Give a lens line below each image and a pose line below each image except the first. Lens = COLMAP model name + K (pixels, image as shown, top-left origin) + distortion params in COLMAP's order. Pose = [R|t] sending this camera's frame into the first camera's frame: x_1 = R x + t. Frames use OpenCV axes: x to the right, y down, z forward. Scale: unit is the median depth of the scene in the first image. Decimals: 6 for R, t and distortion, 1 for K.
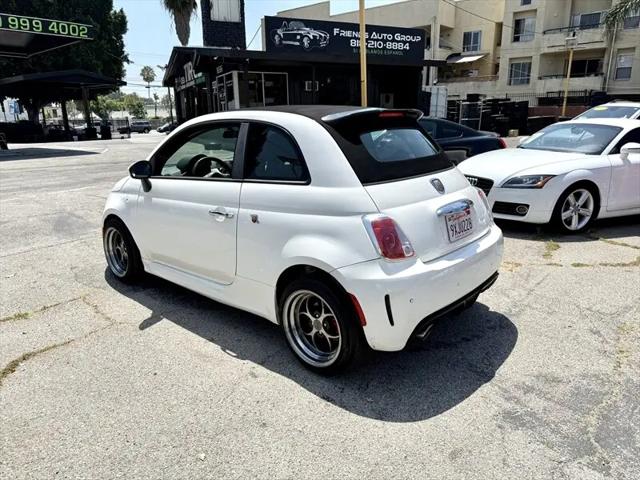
lens RADIAL K [[459.8, 0, 317.4], [0, 459.8, 243.2], [0, 0, 1]] dist [0.009532, -0.012469]
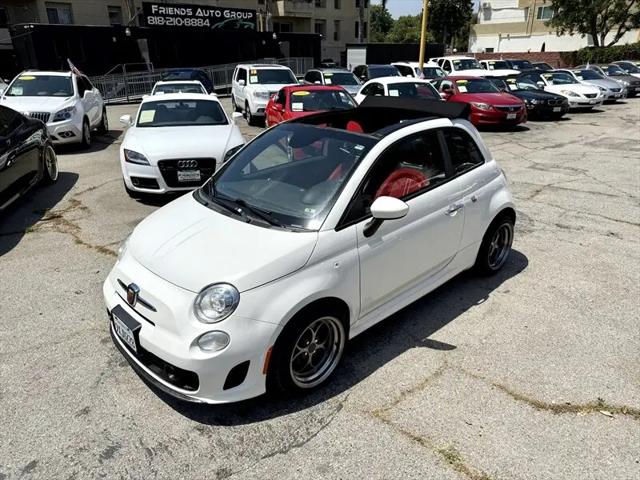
lens RADIAL K [[452.1, 0, 320.4], [0, 452.1, 246.9], [0, 0, 1]] dist [0.034093, -0.036410]
pose [[0.072503, -0.373166, 0.924927, -1.220534], [0.270388, 0.899993, 0.341911, -0.425204], [-0.960018, 0.225299, 0.166152, 1.047634]]
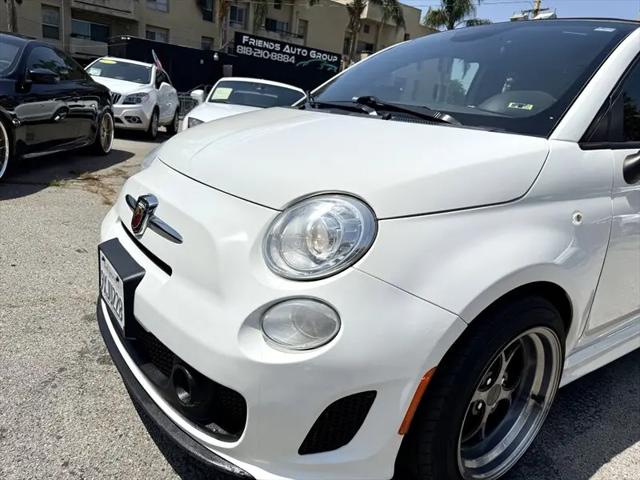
lens RADIAL K [[452.1, 0, 321.4], [0, 452.1, 246.0], [0, 0, 1]] dist [0.034093, -0.036410]
pose [[0.209686, -0.236547, 0.948724, -0.879340], [0.143516, 0.967232, 0.209442, -0.195326], [-0.967179, 0.092240, 0.236764, 1.279133]]
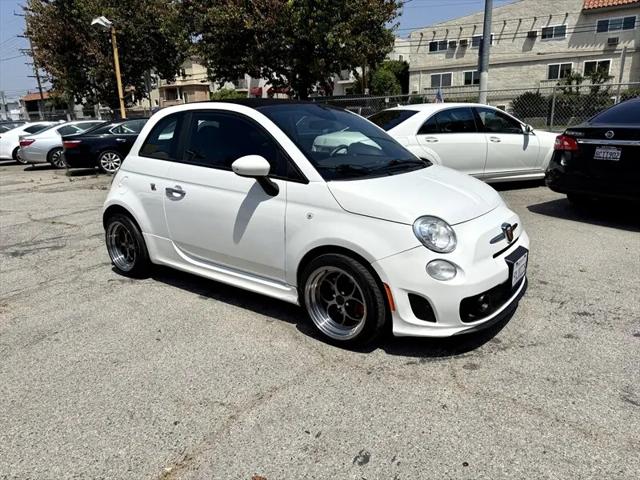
lens RADIAL K [[452.1, 0, 322.1], [0, 452.1, 239.8], [0, 0, 1]] dist [0.034093, -0.036410]
pose [[-0.995969, 0.058012, -0.068407, -0.122524], [0.015476, 0.862386, 0.506015, -0.583744], [0.088348, 0.502917, -0.859808, 2.227346]]
